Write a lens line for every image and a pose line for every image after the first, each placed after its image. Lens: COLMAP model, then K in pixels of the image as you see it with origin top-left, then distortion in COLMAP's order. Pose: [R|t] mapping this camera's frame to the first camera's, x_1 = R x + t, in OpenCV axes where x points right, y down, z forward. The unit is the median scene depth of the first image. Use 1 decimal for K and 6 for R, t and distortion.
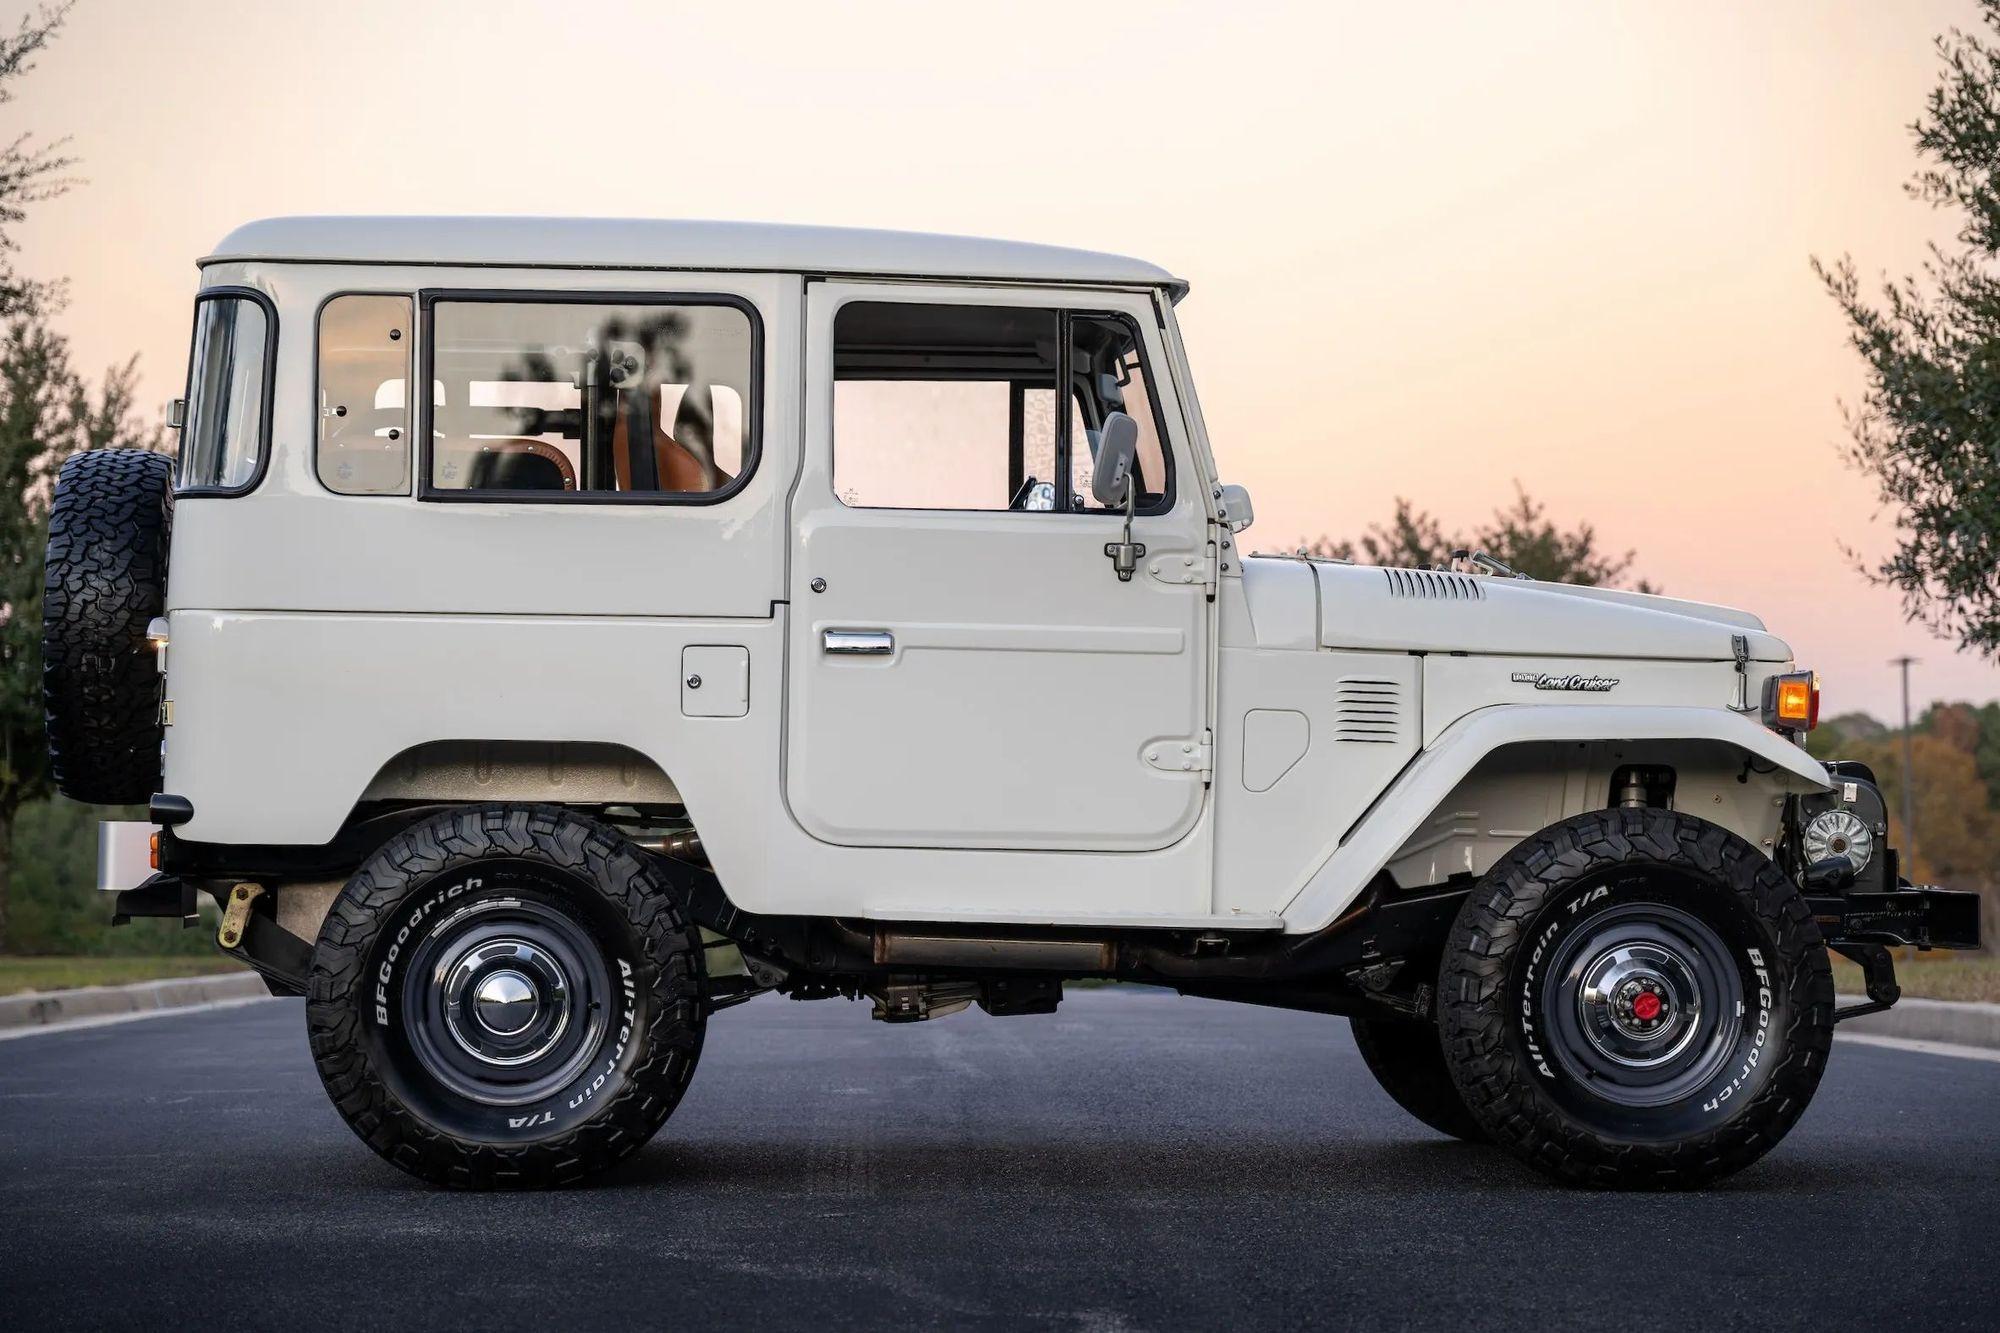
lens RADIAL K [[4680.4, 0, 1036.9], [0, 4680.4, 657.2], [0, 0, 1]] dist [0.079504, -0.261121]
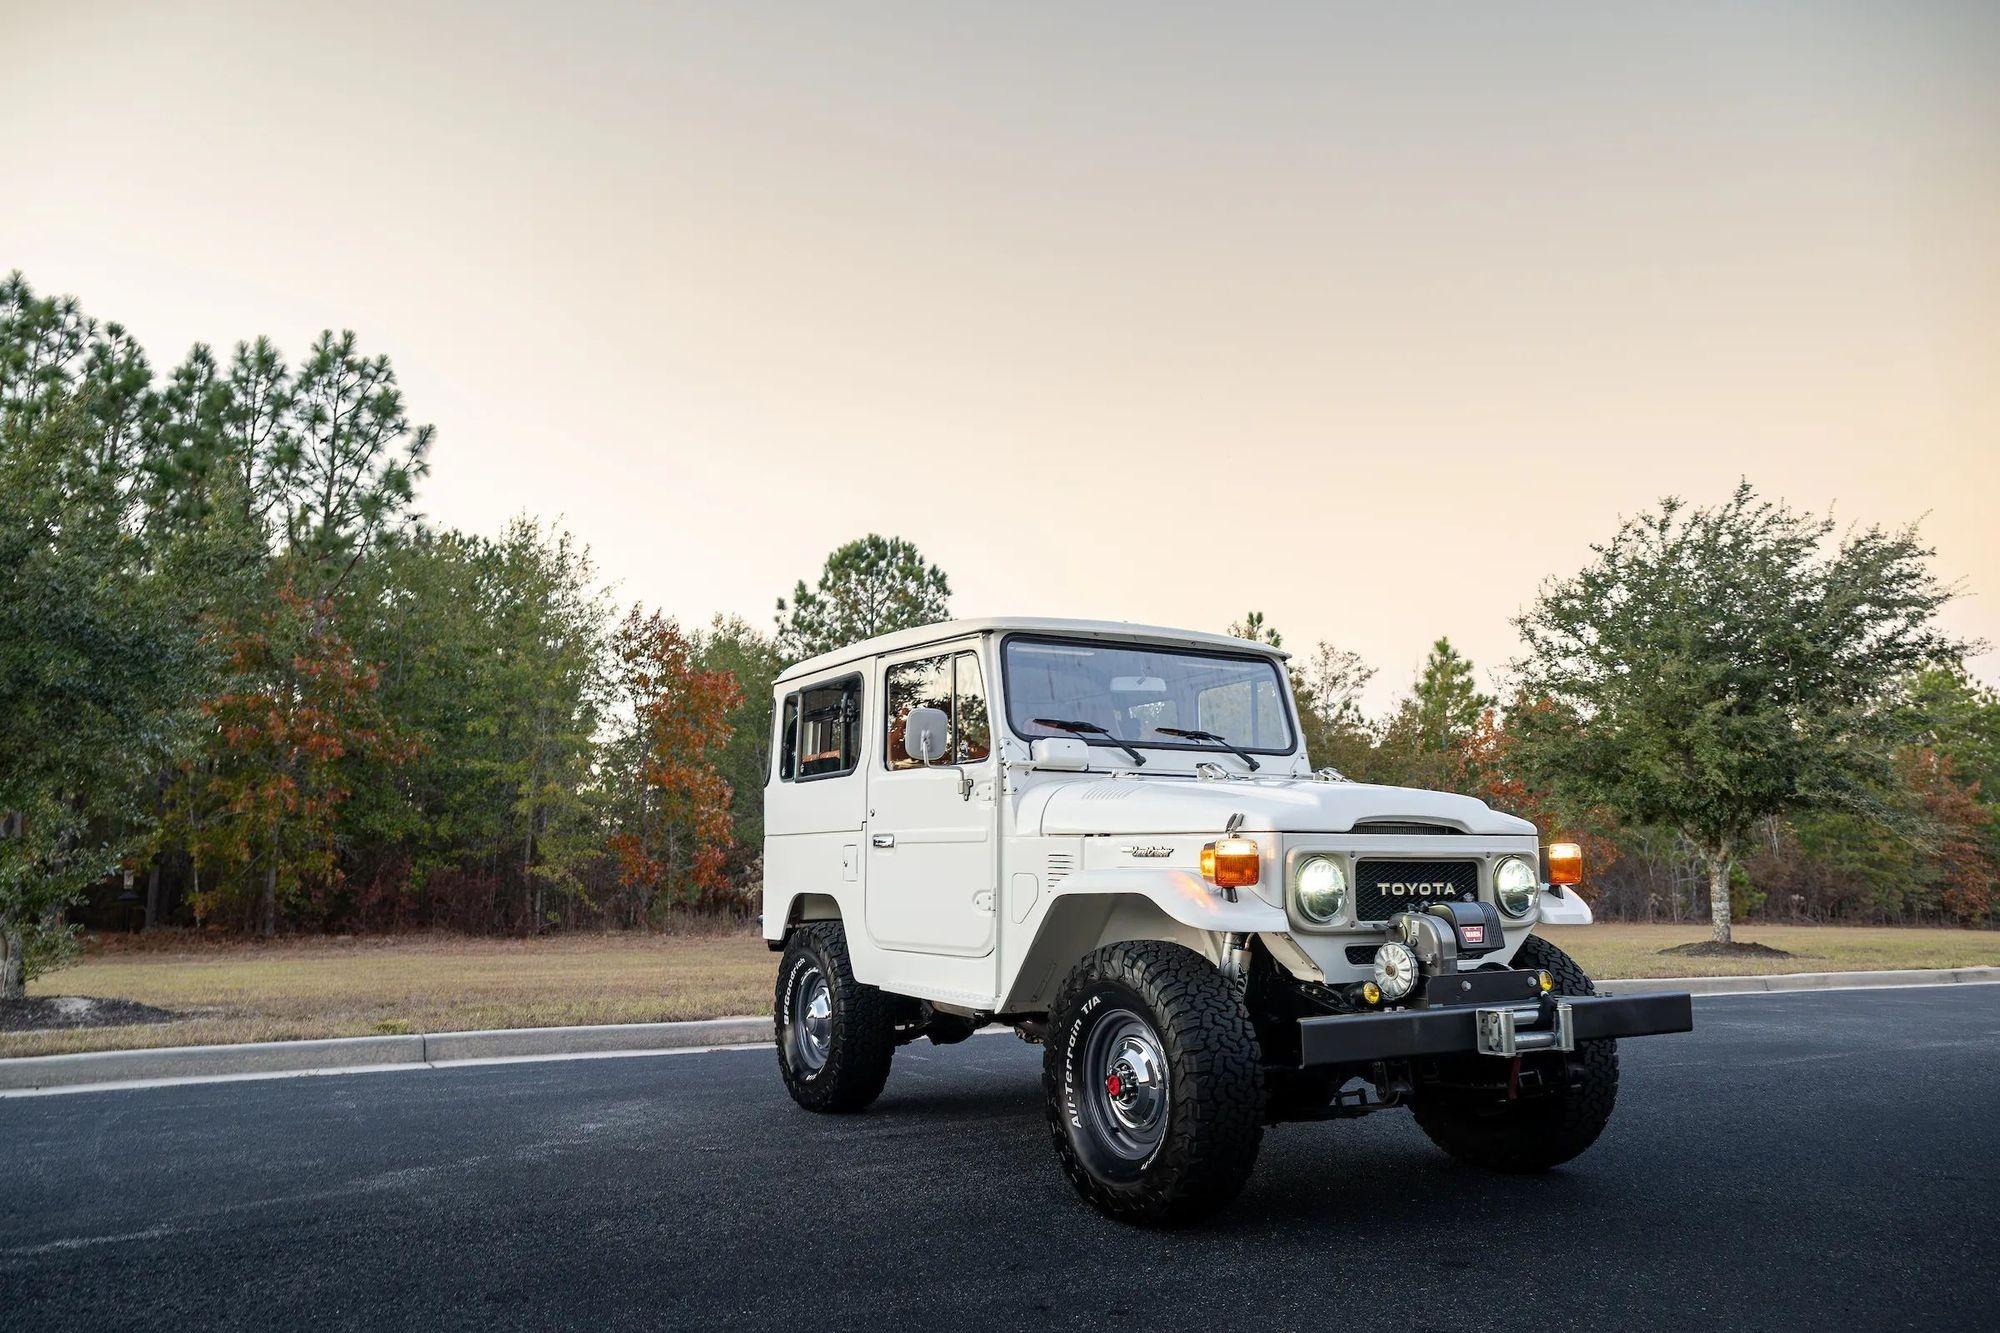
lens RADIAL K [[1459.5, 0, 966.5], [0, 1459.5, 659.4], [0, 0, 1]] dist [-0.007909, 0.003239]
pose [[0.423498, -0.139697, -0.895061, 0.517731], [0.051755, 0.990156, -0.130051, 0.002375], [0.904418, 0.008753, 0.426559, 0.765202]]
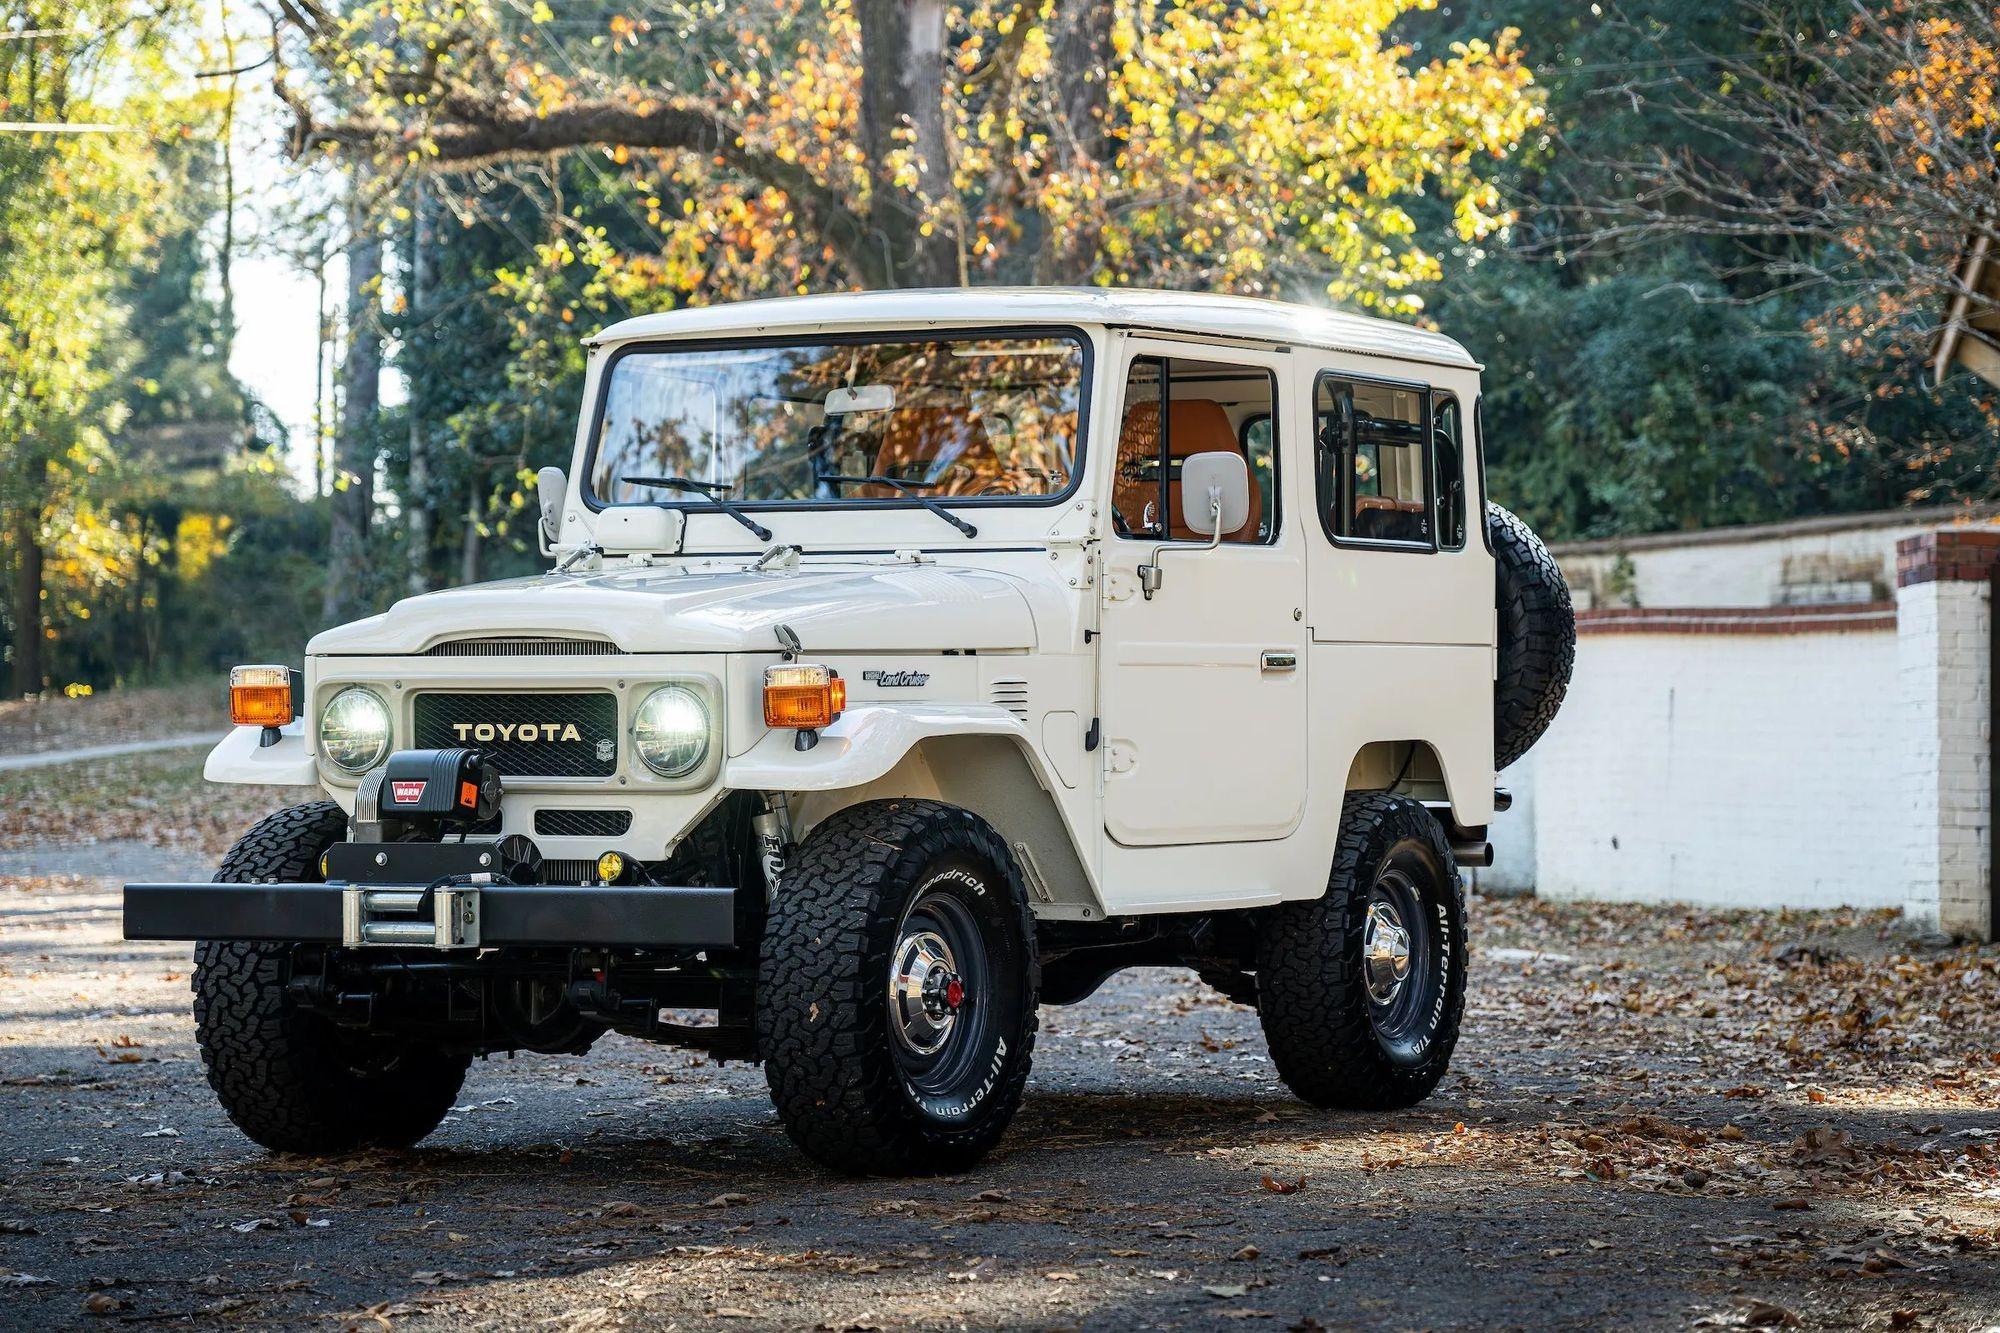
lens RADIAL K [[4948.6, 0, 1007.1], [0, 4948.6, 665.6], [0, 0, 1]] dist [0.075050, -0.616096]
pose [[-0.531106, -0.016890, -0.847137, 1.015874], [0.038914, 0.998260, -0.044300, 0.058518], [0.846412, -0.056494, -0.529524, 1.744176]]
